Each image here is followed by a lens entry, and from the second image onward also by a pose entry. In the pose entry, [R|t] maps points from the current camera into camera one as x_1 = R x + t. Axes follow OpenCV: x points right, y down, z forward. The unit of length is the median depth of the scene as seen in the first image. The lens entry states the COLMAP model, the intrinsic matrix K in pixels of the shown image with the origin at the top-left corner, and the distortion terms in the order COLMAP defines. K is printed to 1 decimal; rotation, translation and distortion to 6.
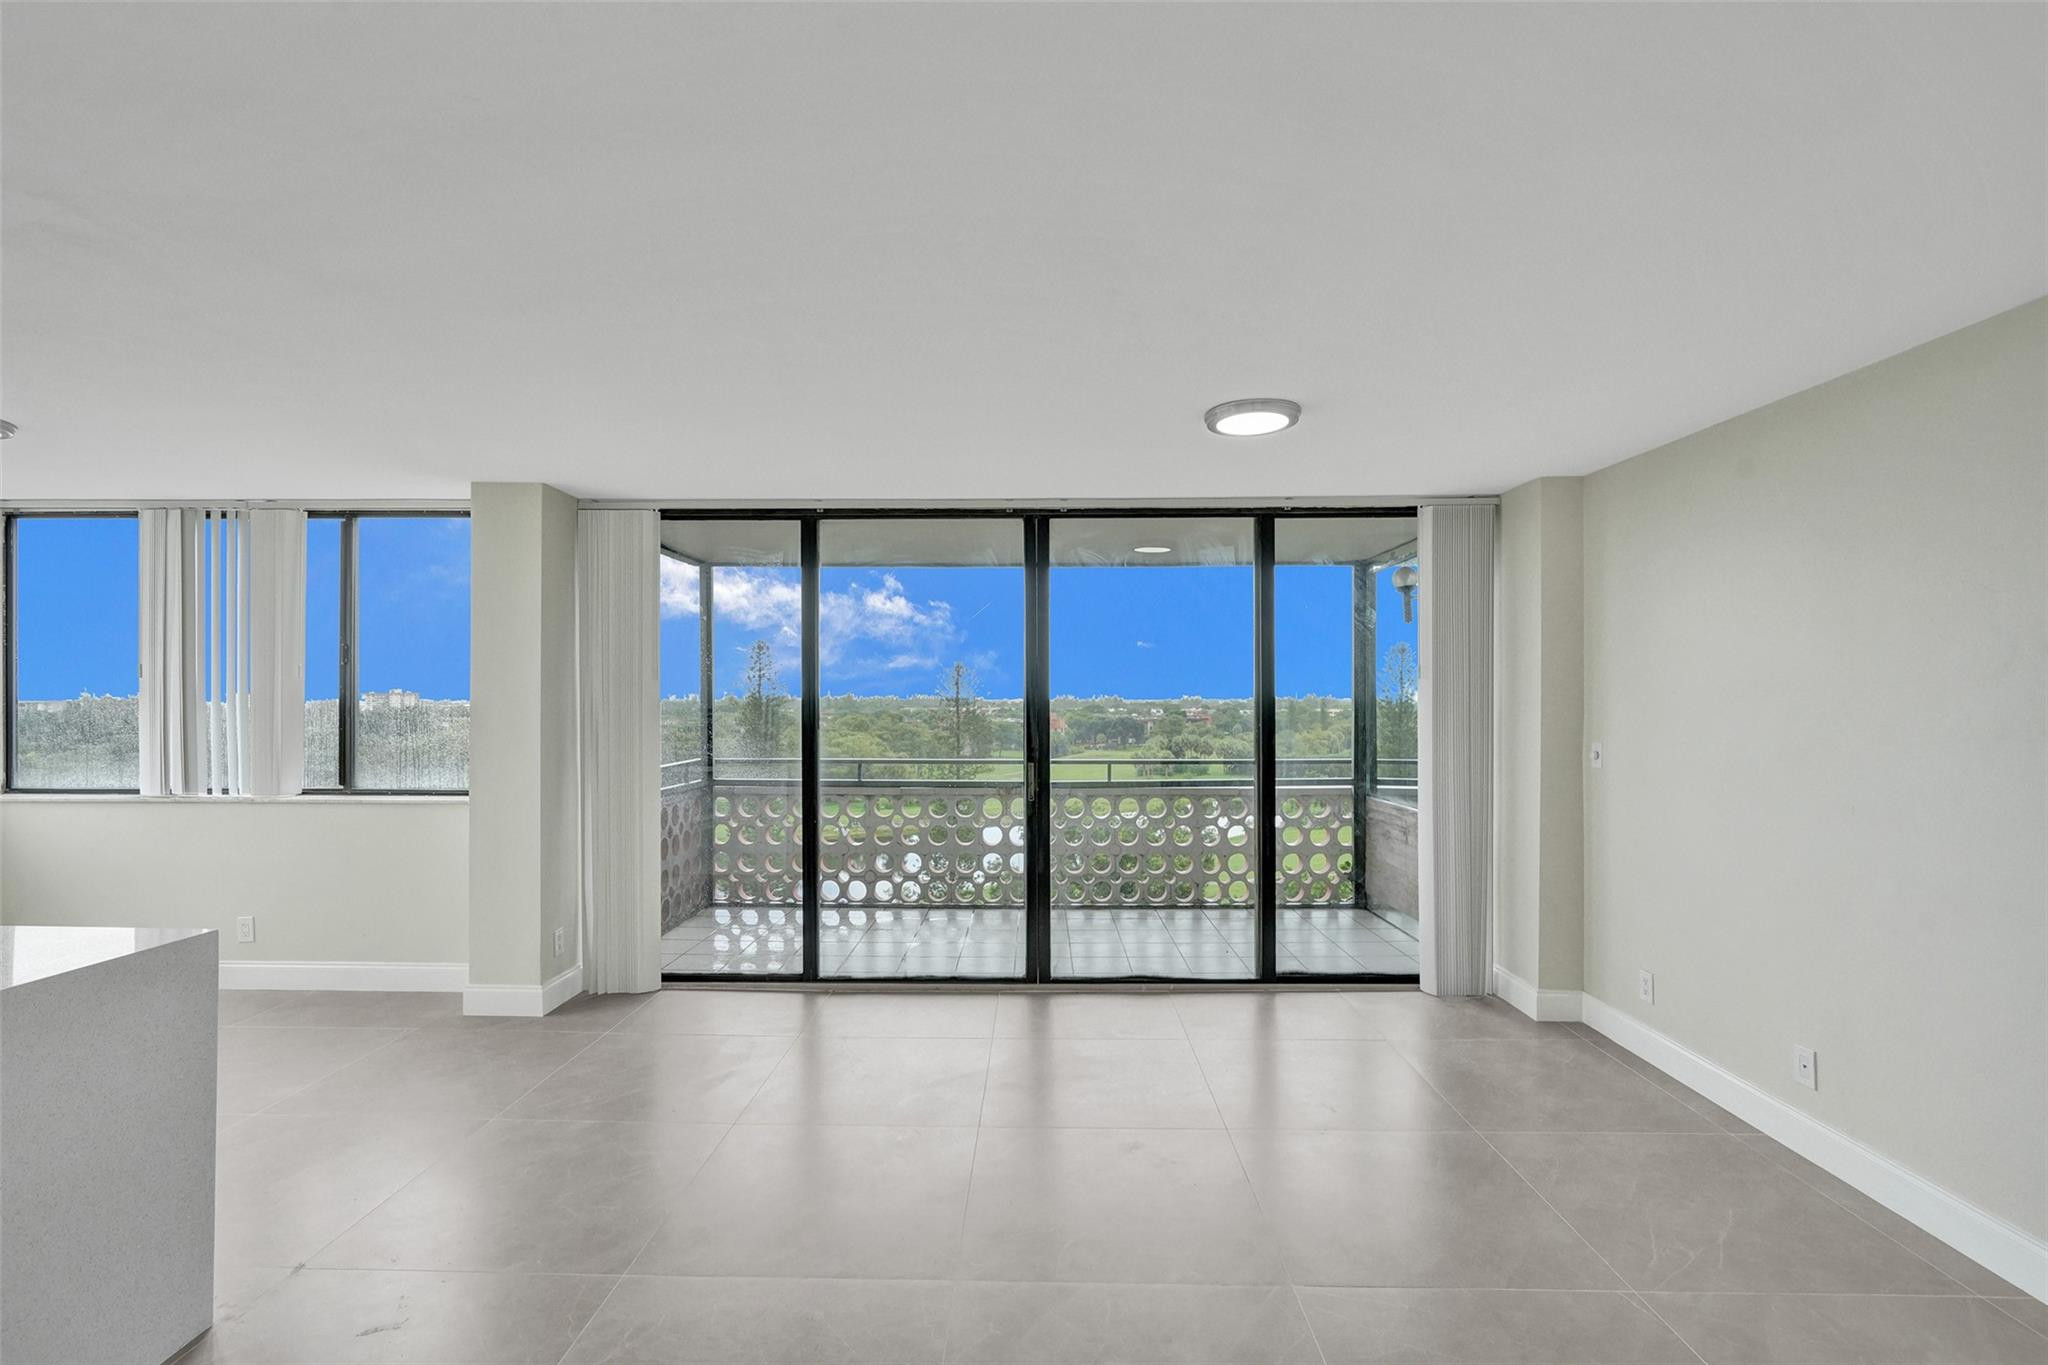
lens RADIAL K [[947.0, 0, 1026.8], [0, 947.0, 693.0], [0, 0, 1]] dist [-0.001395, -0.000095]
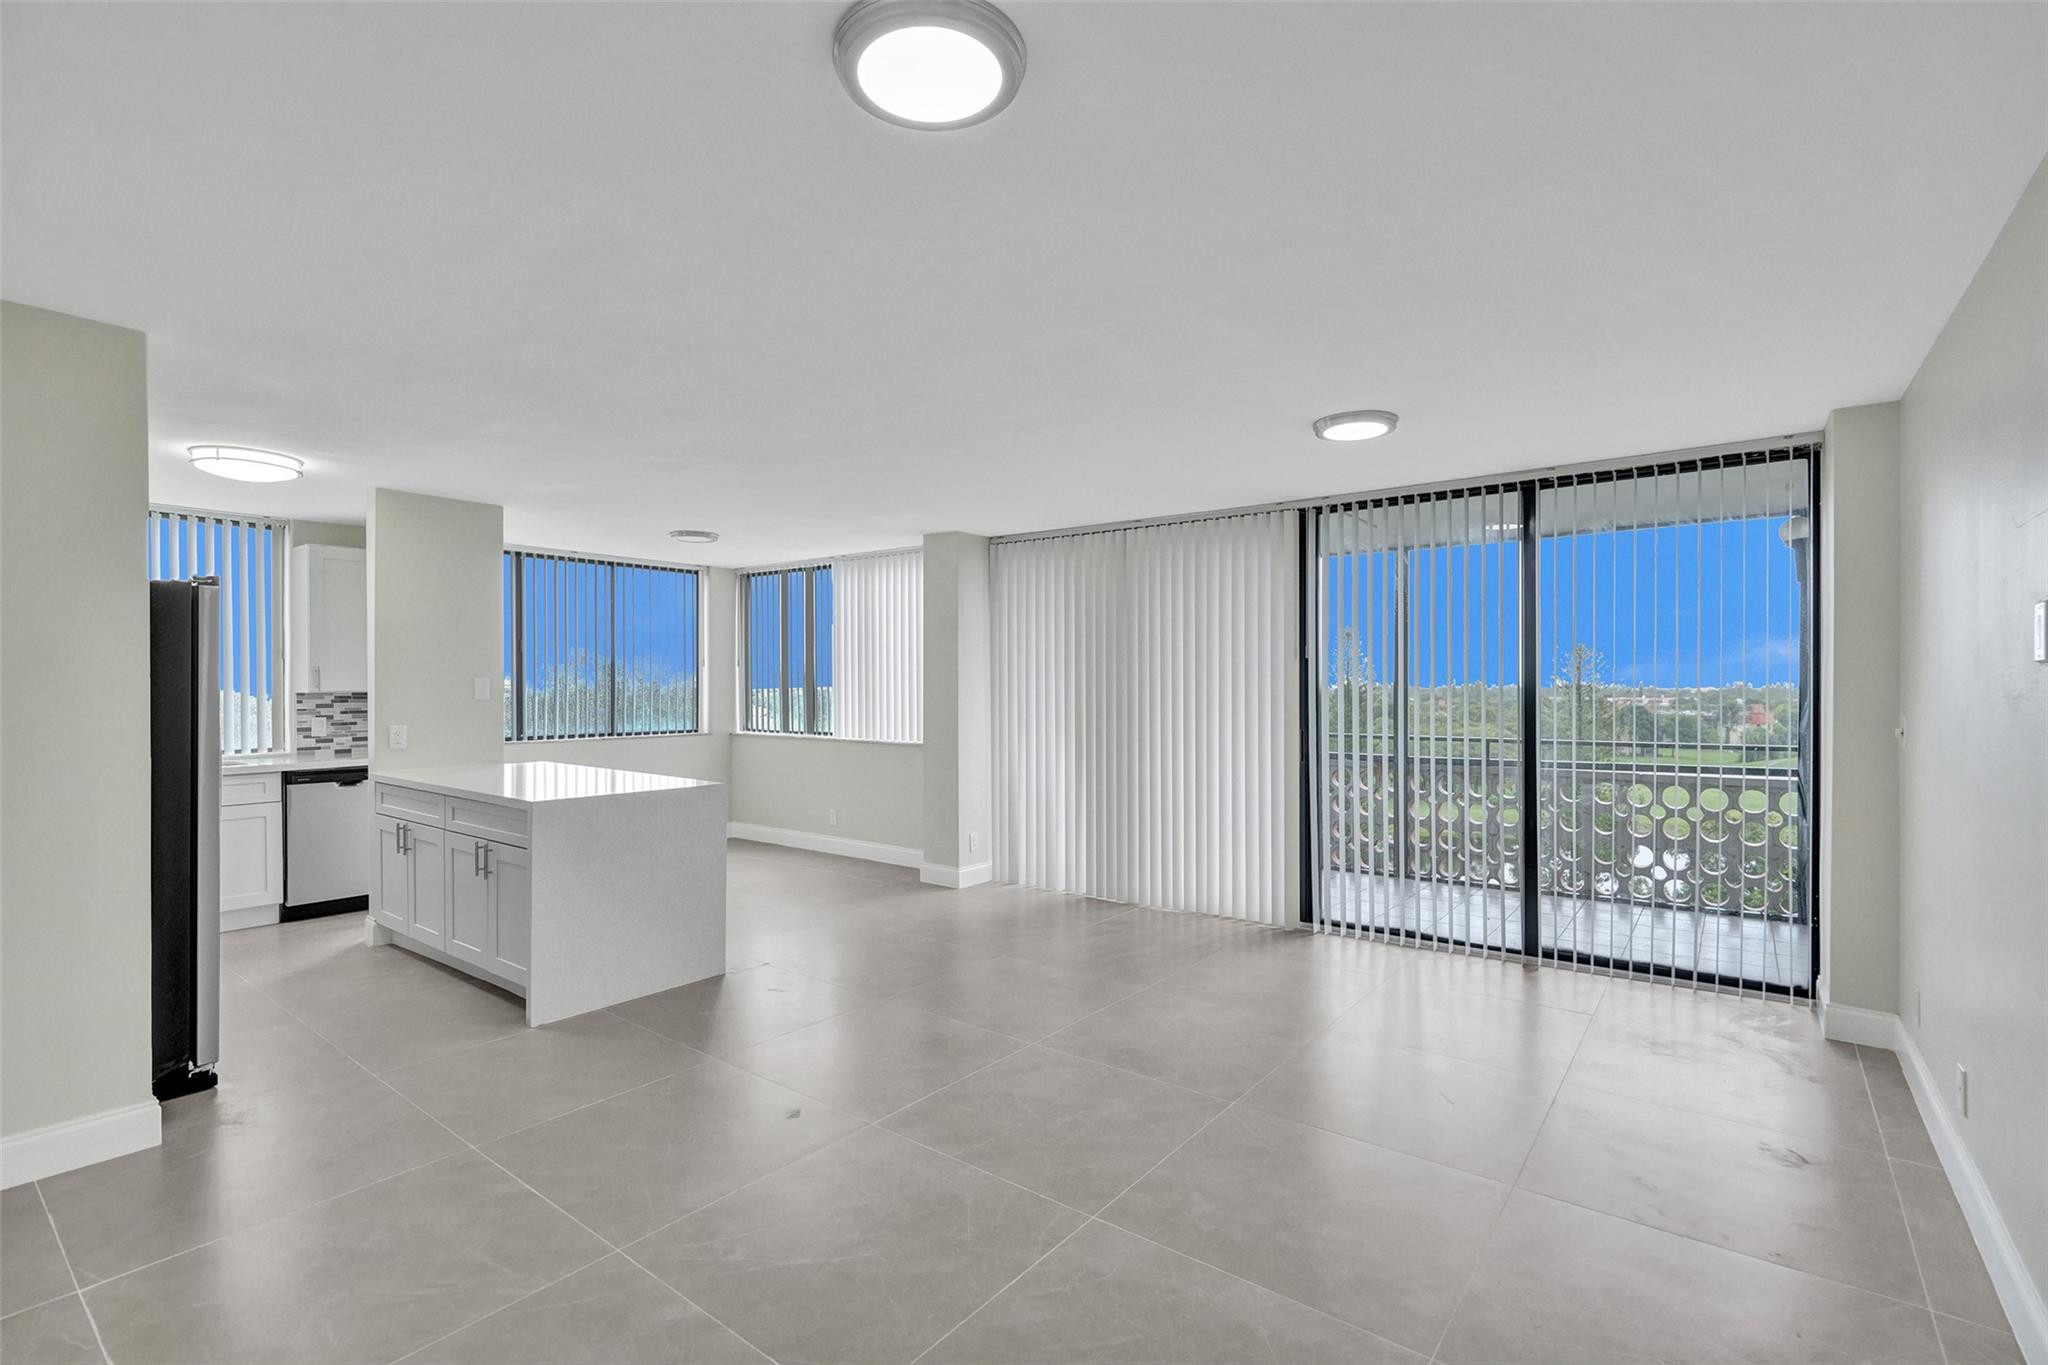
lens RADIAL K [[935.9, 0, 1021.3], [0, 935.9, 687.2], [0, 0, 1]] dist [-0.012147, 0.005940]
pose [[0.804980, 0.001205, -0.593301, 0.406061], [0.001901, 0.999988, 0.004611, 0.014514], [0.593299, -0.004839, 0.804968, -0.118669]]
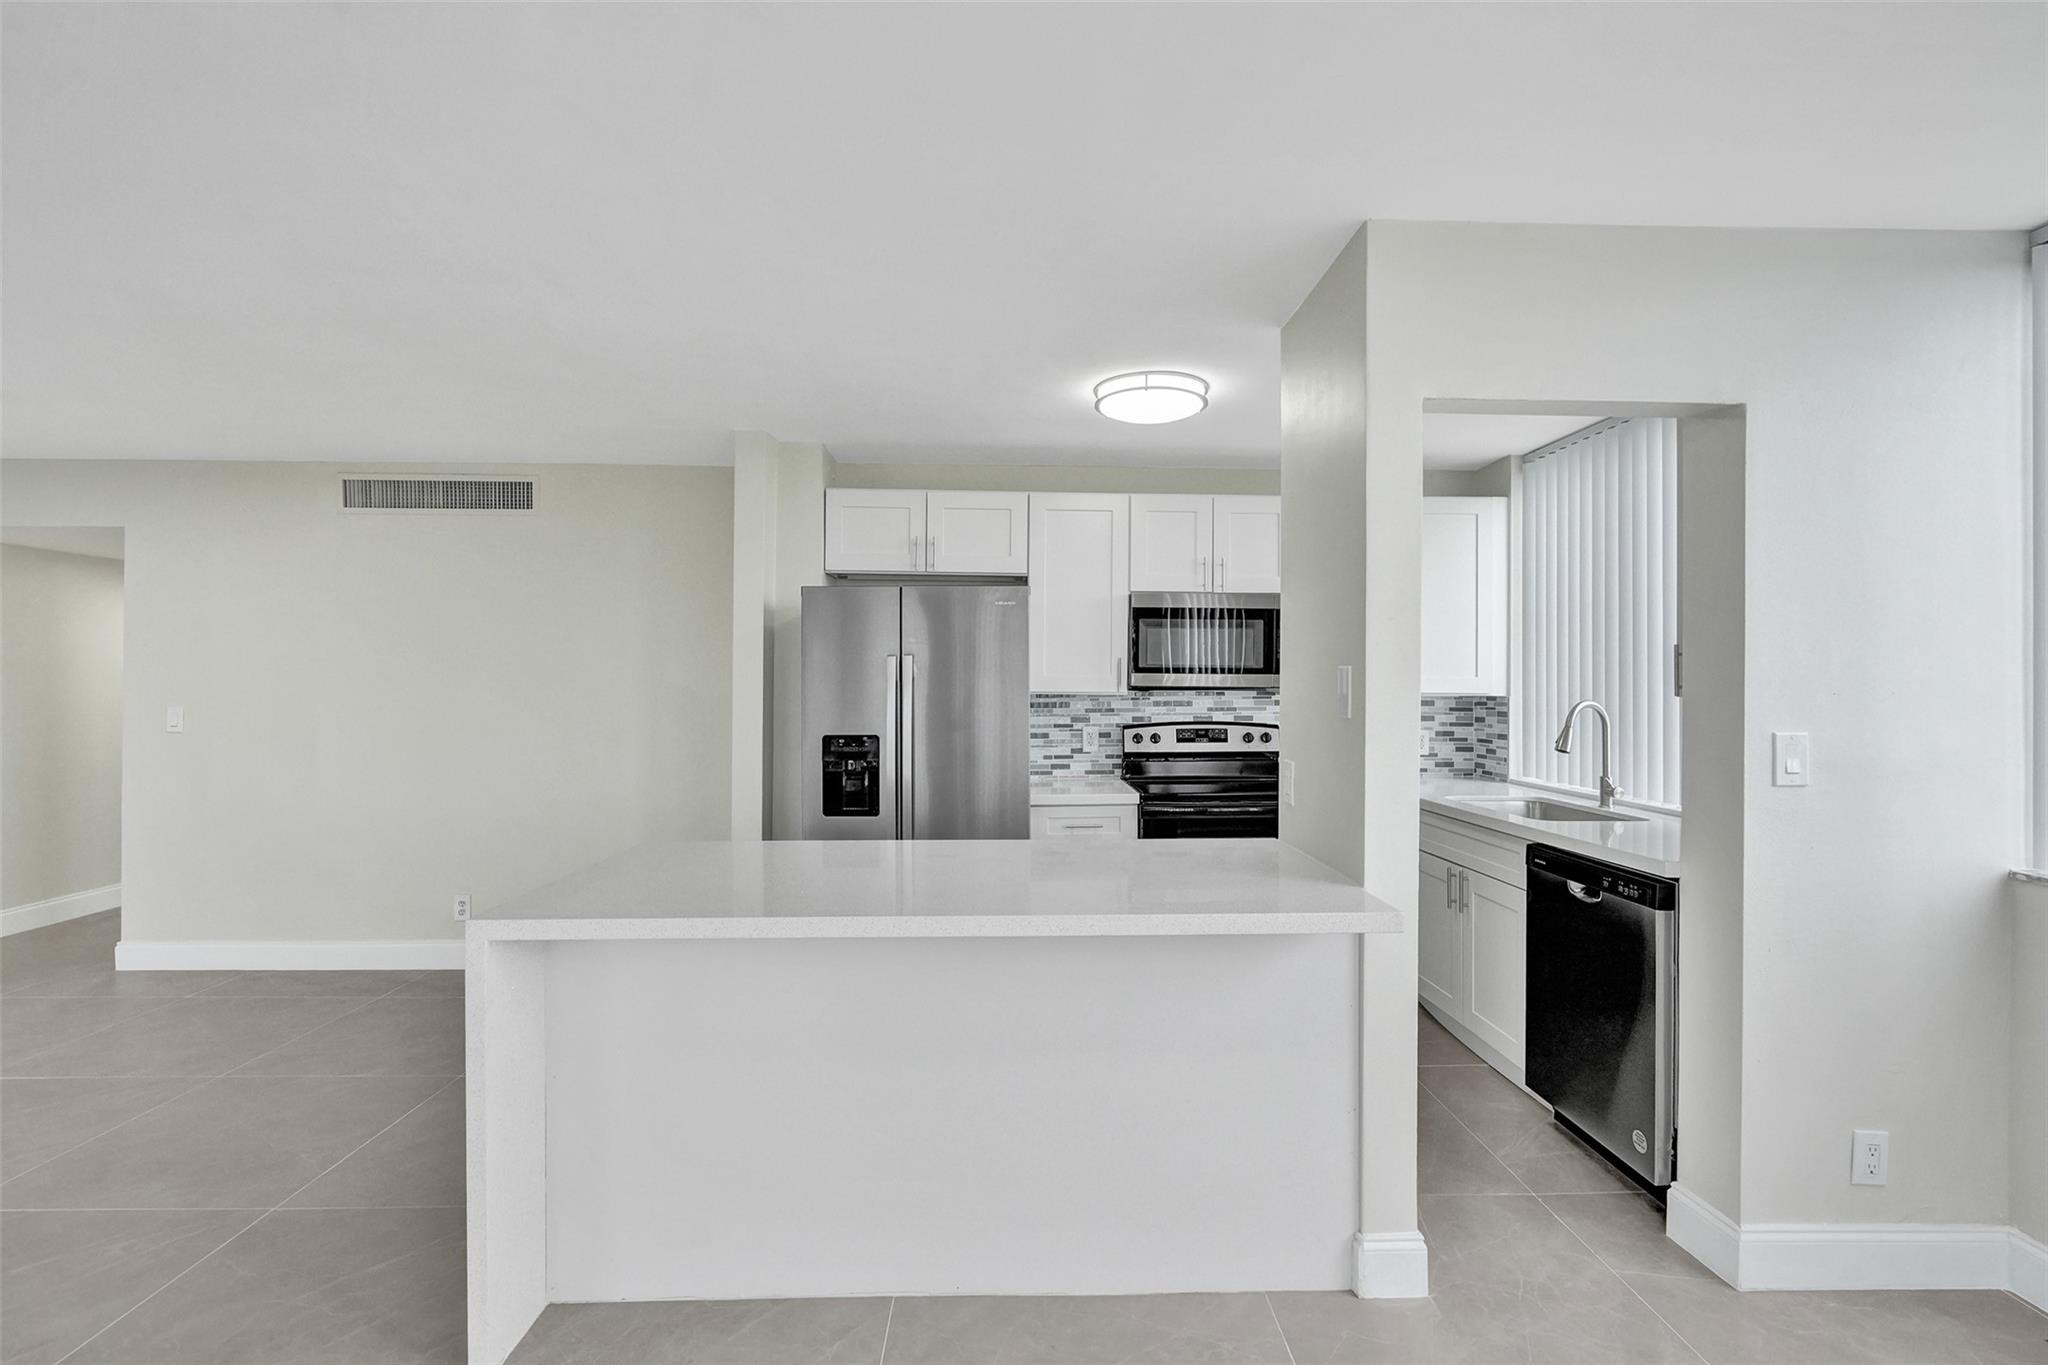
lens RADIAL K [[939.5, 0, 1034.4], [0, 939.5, 680.0], [0, 0, 1]] dist [-0.004843, -0.000119]
pose [[-0.998778, -0.004138, -0.049238, -0.623012], [-0.003906, 0.999981, -0.004799, 0.016838], [0.049257, -0.004600, -0.998776, 0.877786]]
